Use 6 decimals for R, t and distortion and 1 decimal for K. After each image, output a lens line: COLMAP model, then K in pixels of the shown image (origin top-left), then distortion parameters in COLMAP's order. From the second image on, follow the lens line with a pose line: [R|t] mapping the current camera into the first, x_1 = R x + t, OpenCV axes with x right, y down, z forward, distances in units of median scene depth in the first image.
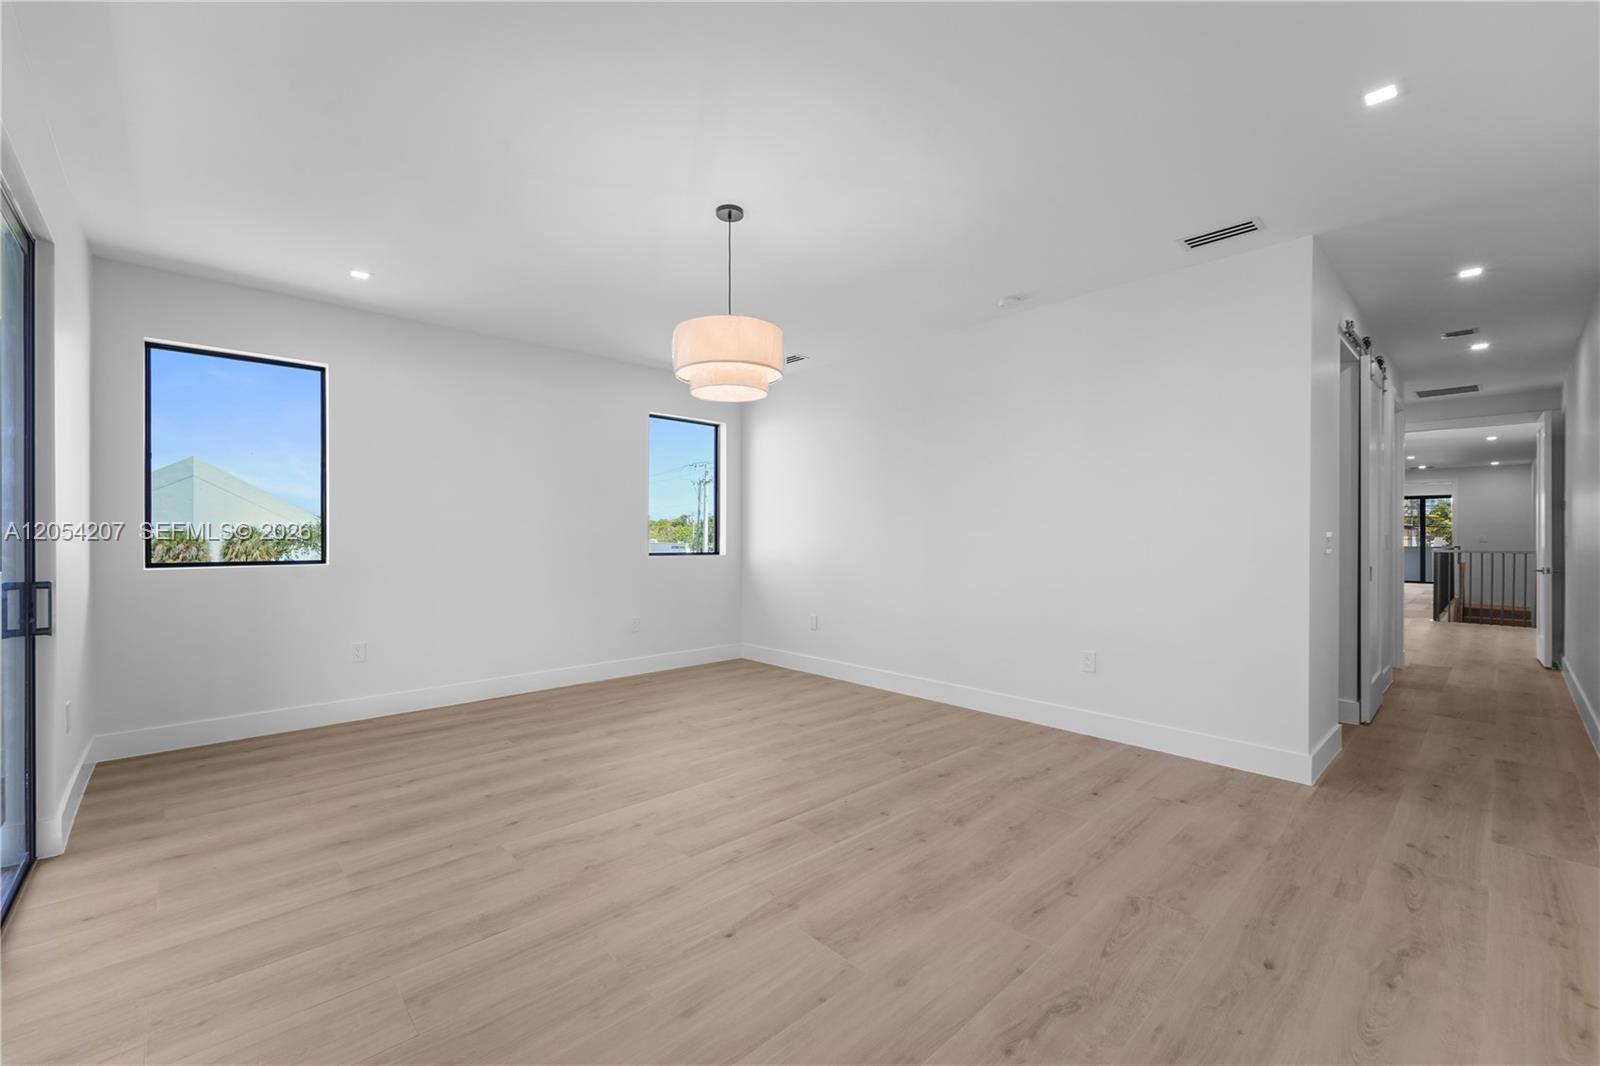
lens RADIAL K [[665.4, 0, 804.8], [0, 665.4, 532.5], [0, 0, 1]] dist [0.006668, -0.002744]
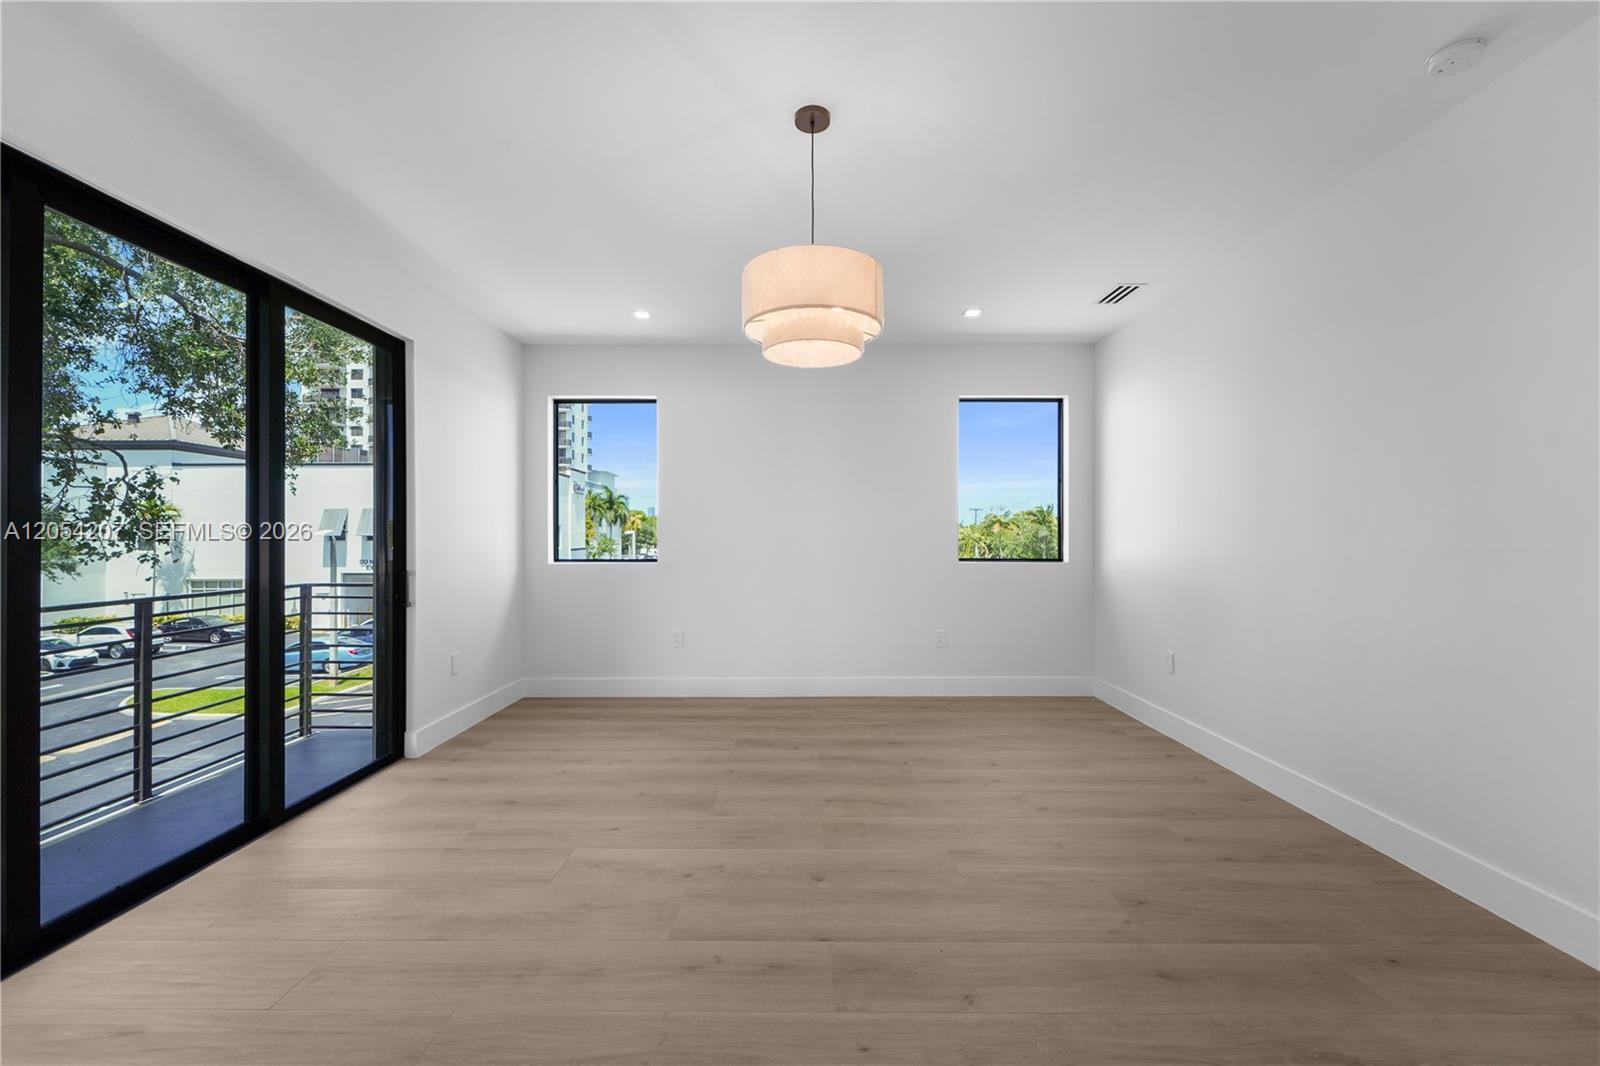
lens RADIAL K [[665.4, 0, 795.1], [0, 665.4, 530.6], [0, 0, 1]] dist [0.006668, -0.002744]
pose [[0.718222, -0.010438, -0.695736, 0.362232], [0.006393, 0.999944, -0.008402, 0.002259], [0.695785, 0.001587, 0.718248, 0.384163]]
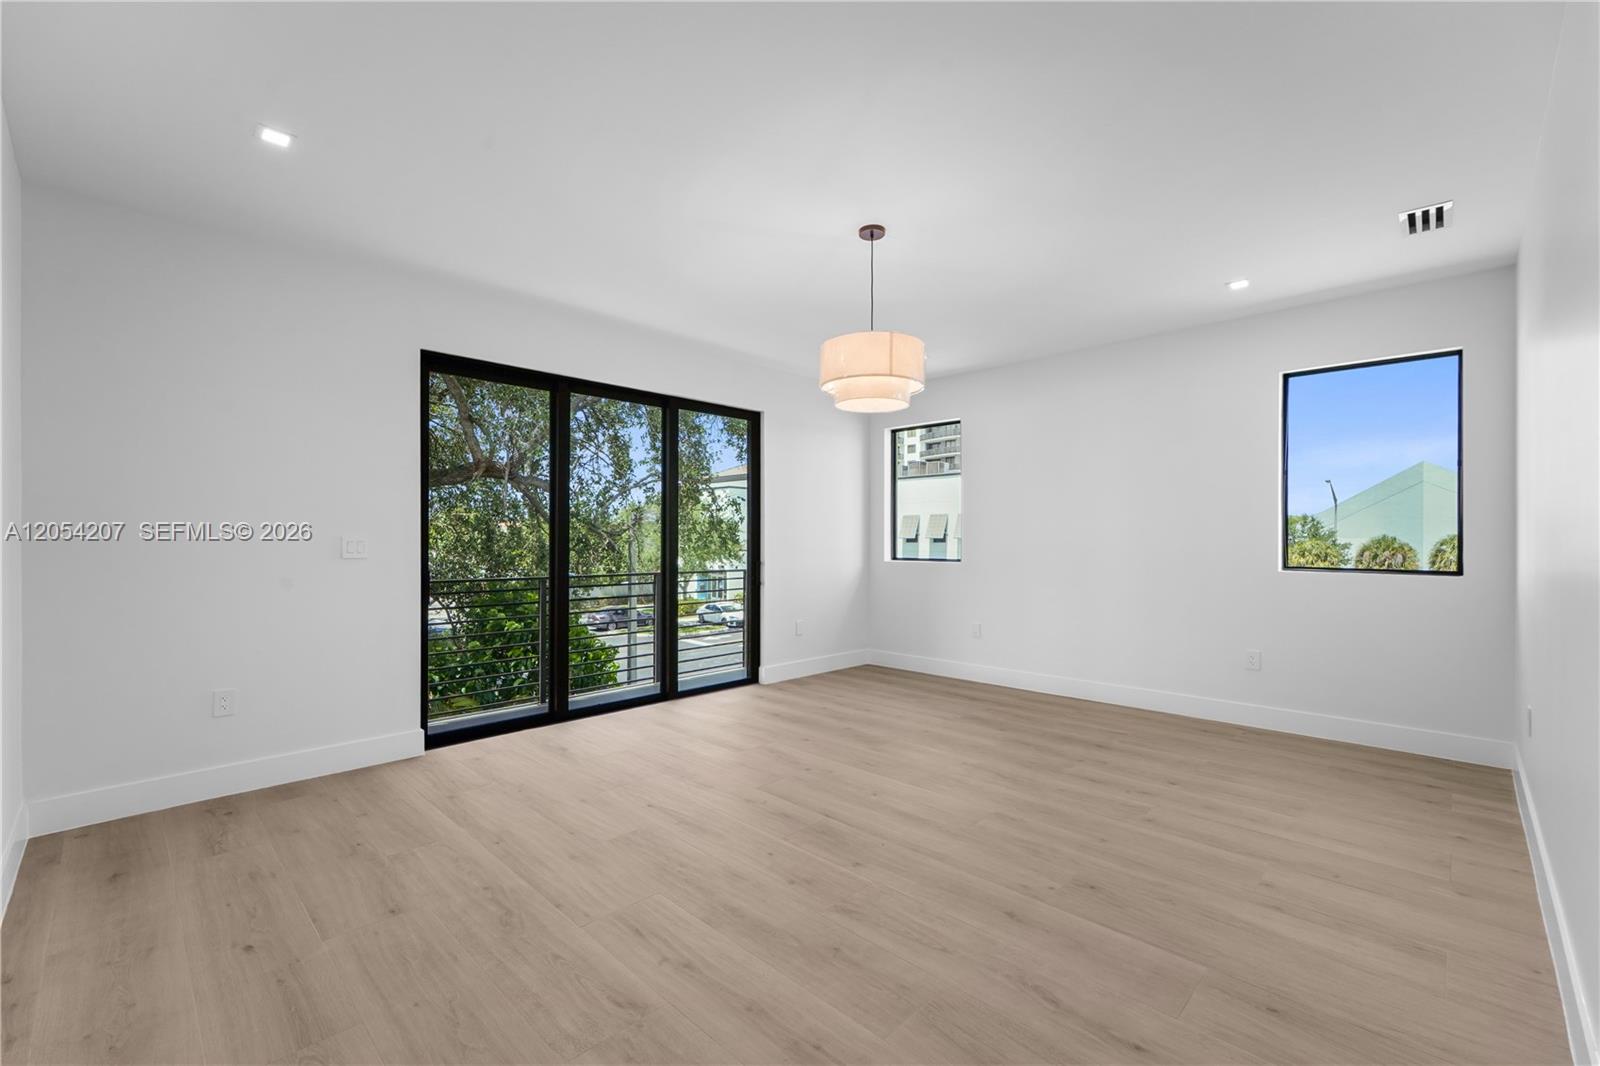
lens RADIAL K [[665.4, 0, 778.6], [0, 665.4, 546.7], [0, 0, 1]] dist [0.006668, -0.002744]
pose [[0.013243, 0.007112, -0.999887, 0.820099], [0.003386, 0.999969, 0.007158, 0.003360], [0.999907, -0.003480, 0.013219, 0.745723]]
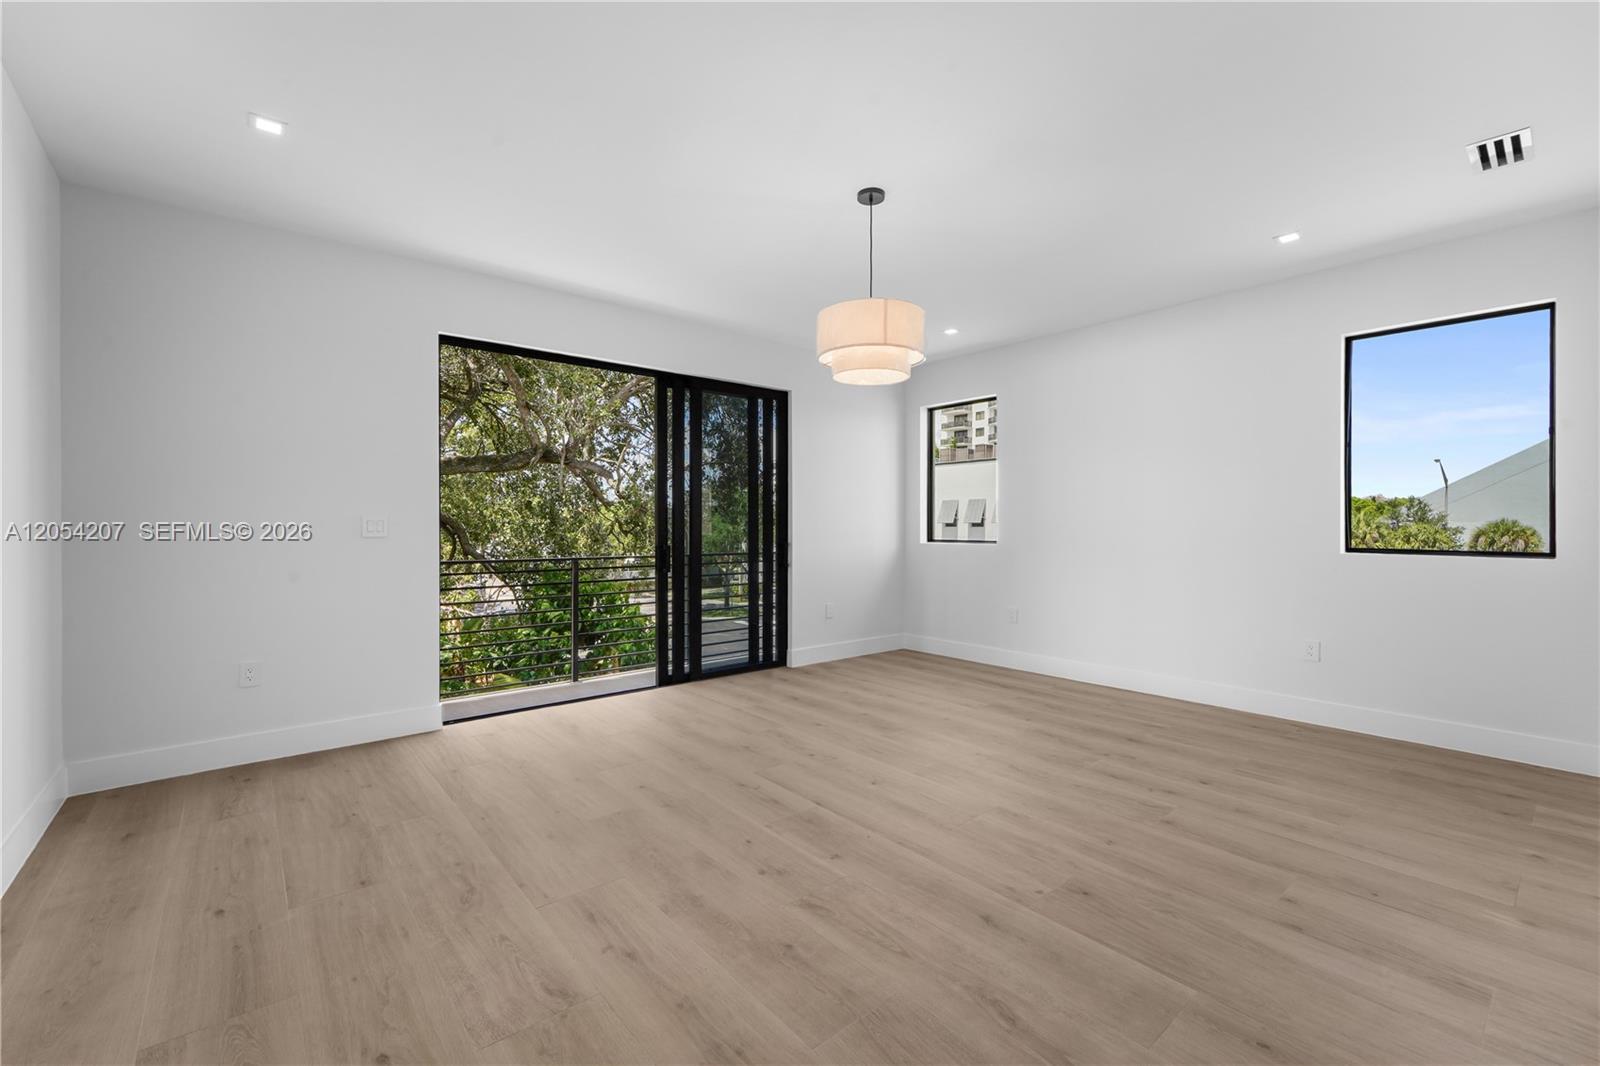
lens RADIAL K [[665.4, 0, 783.0], [0, 665.4, 530.0], [0, 0, 1]] dist [0.006668, -0.002744]
pose [[-0.077569, 0.004684, -0.996976, 0.787982], [0.003495, 0.999984, 0.004426, 0.013617], [0.996981, -0.003141, -0.077584, 0.839645]]
